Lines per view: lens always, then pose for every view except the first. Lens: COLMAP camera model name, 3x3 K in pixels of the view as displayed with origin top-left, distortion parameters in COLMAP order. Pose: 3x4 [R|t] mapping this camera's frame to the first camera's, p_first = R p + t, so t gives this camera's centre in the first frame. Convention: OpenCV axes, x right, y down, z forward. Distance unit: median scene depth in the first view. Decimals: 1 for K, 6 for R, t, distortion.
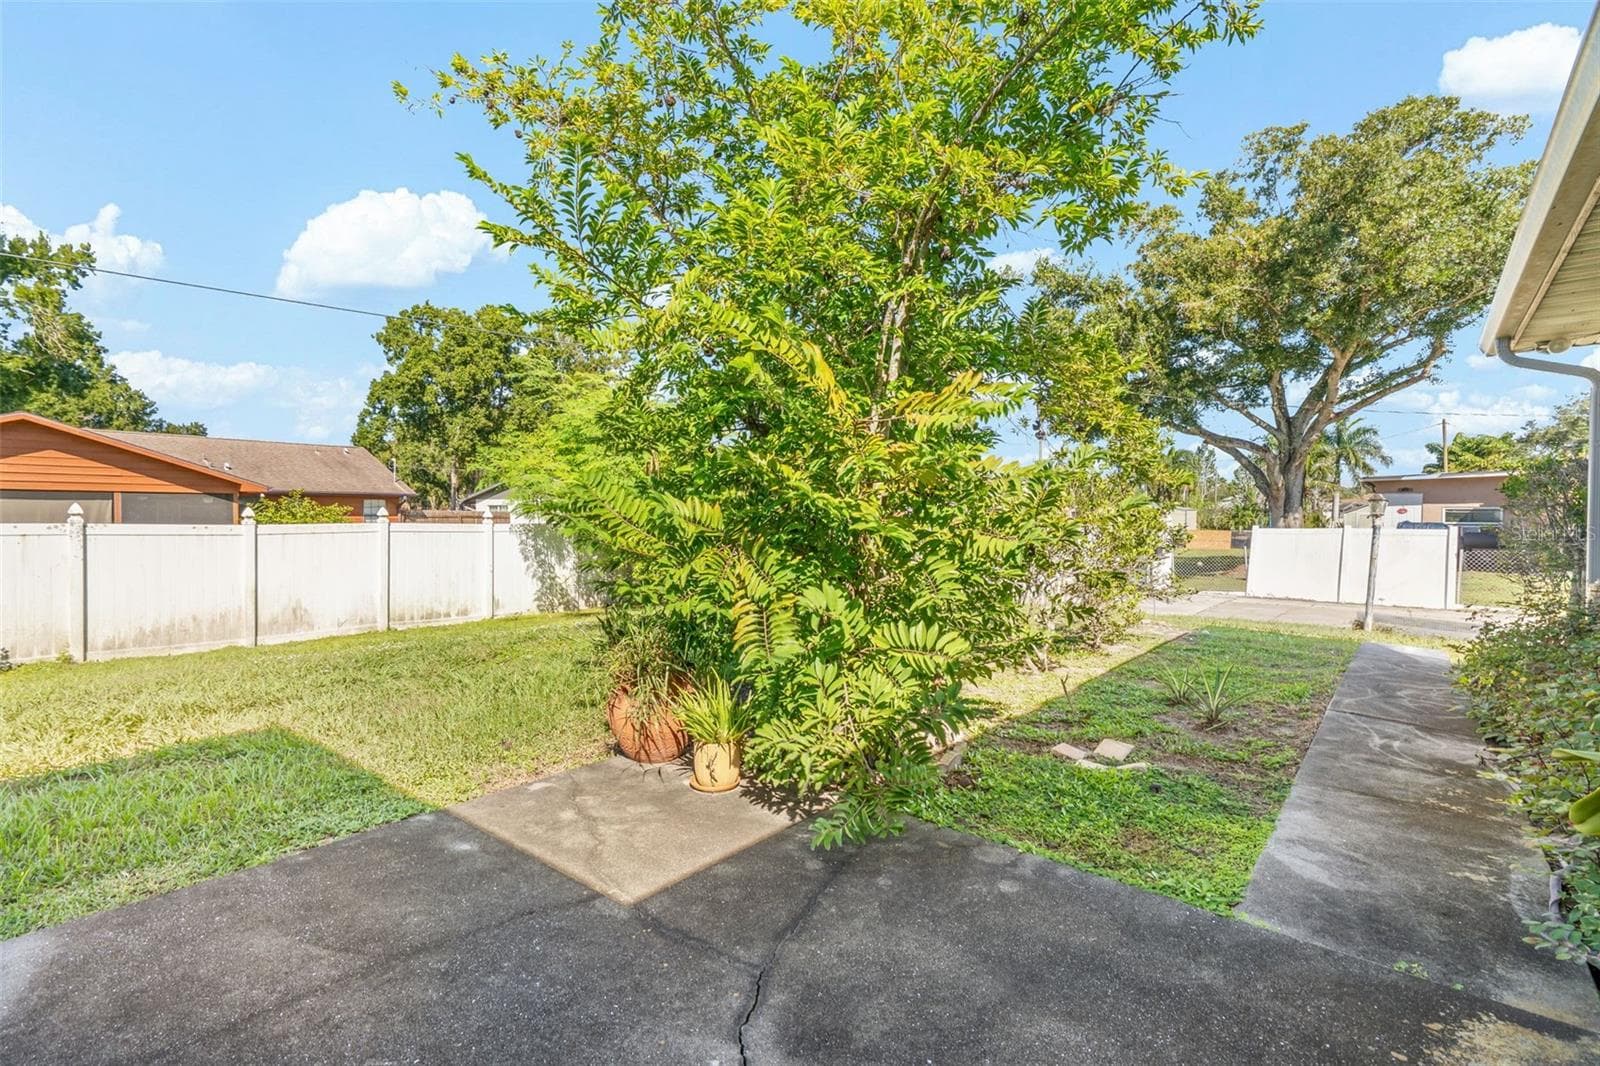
lens RADIAL K [[727.9, 0, 801.1], [0, 727.9, 538.8], [0, 0, 1]] dist [0.001395, 0.000707]
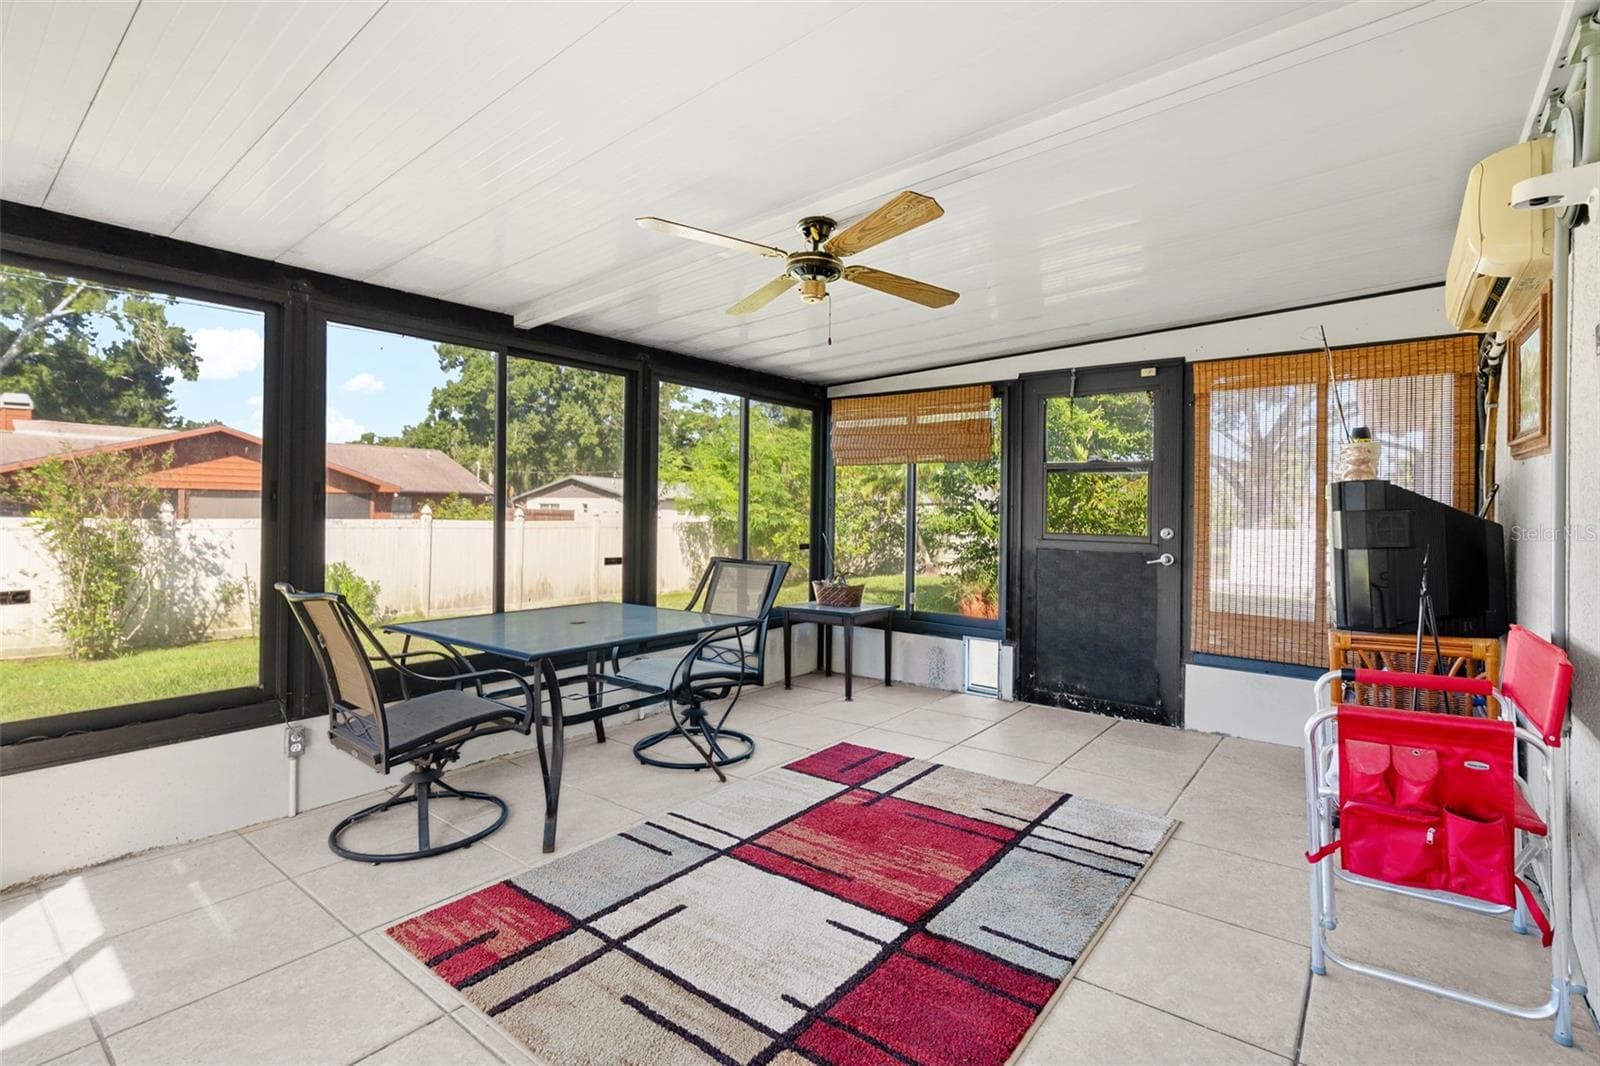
lens RADIAL K [[727.9, 0, 799.0], [0, 727.9, 522.4], [0, 0, 1]] dist [0.001395, 0.000707]
pose [[0.999654, 0.007560, 0.025187, -0.081478], [-0.007048, 0.999767, -0.020379, 0.002413], [-0.025335, 0.020195, 0.999475, -0.119714]]
